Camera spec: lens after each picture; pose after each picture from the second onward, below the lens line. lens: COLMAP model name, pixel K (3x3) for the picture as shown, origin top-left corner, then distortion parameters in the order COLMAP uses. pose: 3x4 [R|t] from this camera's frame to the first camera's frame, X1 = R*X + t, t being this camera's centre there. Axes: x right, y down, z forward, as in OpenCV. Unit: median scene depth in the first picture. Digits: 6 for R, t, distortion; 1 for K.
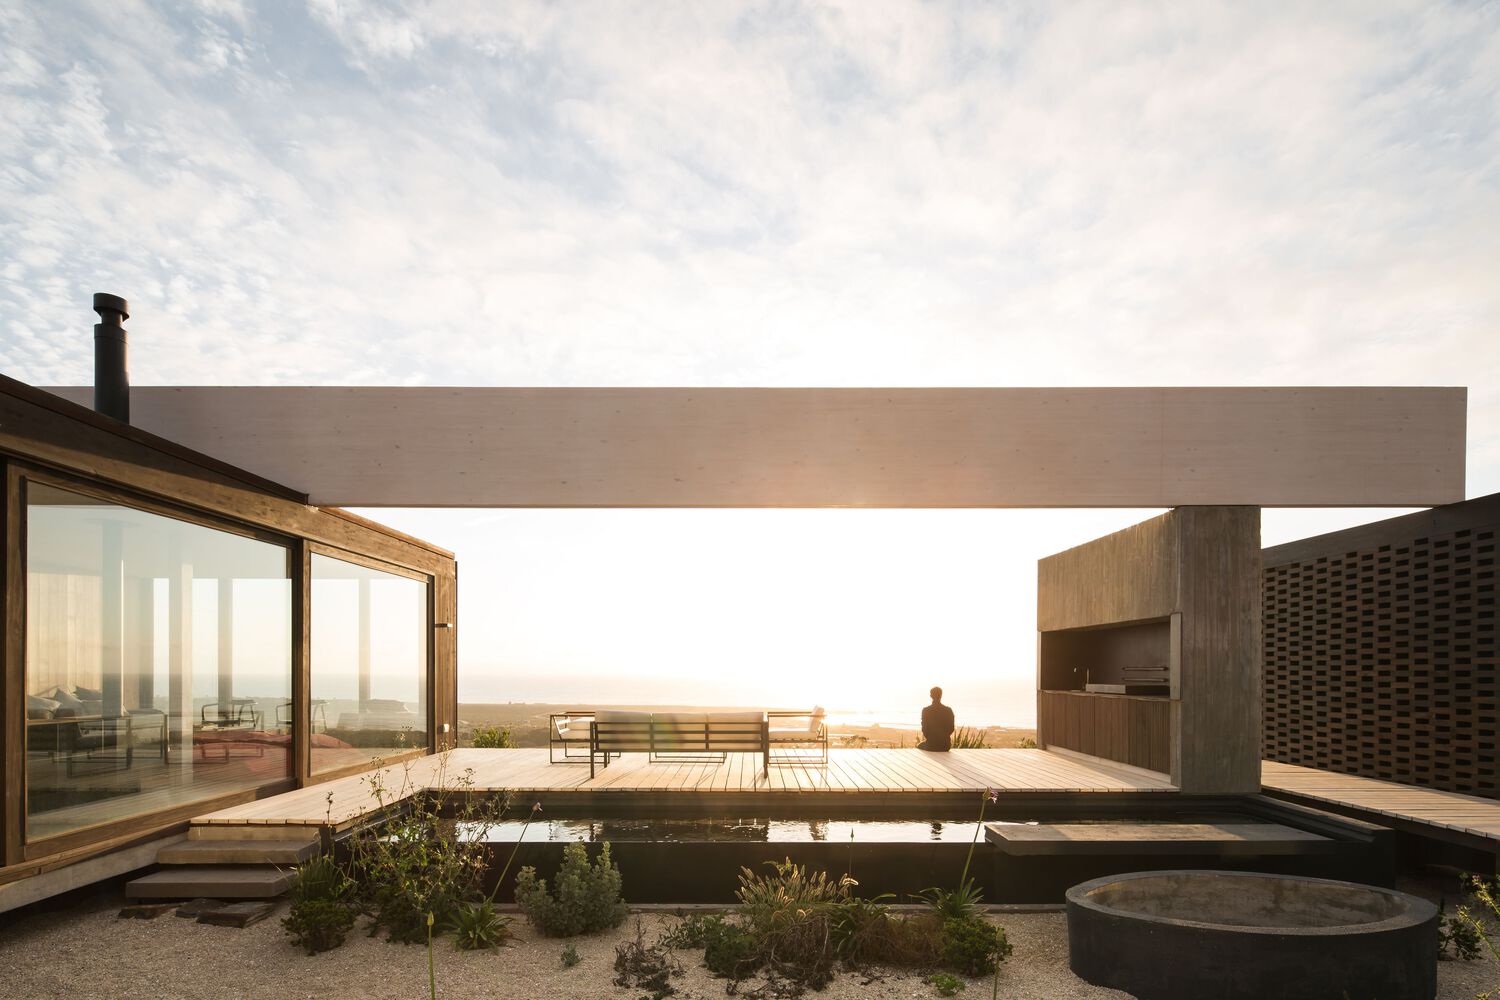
lens RADIAL K [[738.8, 0, 750.0], [0, 738.8, 669.2], [0, 0, 1]] dist [0.001994, -0.000220]
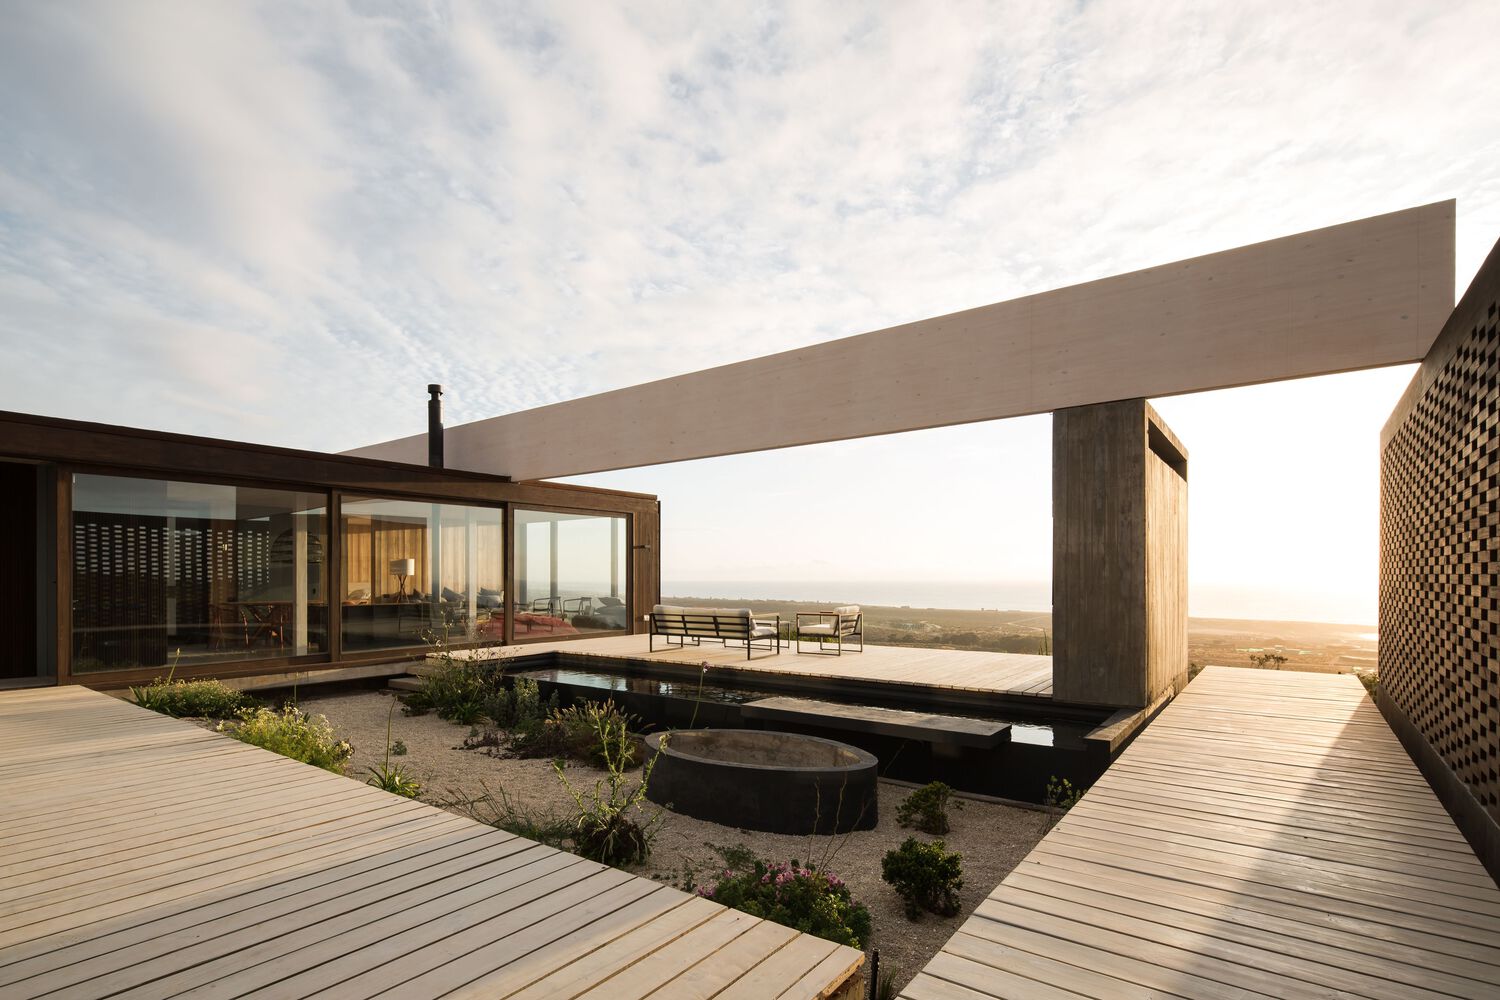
lens RADIAL K [[729.5, 0, 750.1], [0, 729.5, 584.8], [0, 0, 1]] dist [0.001909, 0.000199]
pose [[0.801432, 0.001992, -0.598083, 0.843914], [0.005209, 0.999933, 0.010310, 0.001584], [0.598064, -0.011378, 0.801368, -0.031933]]
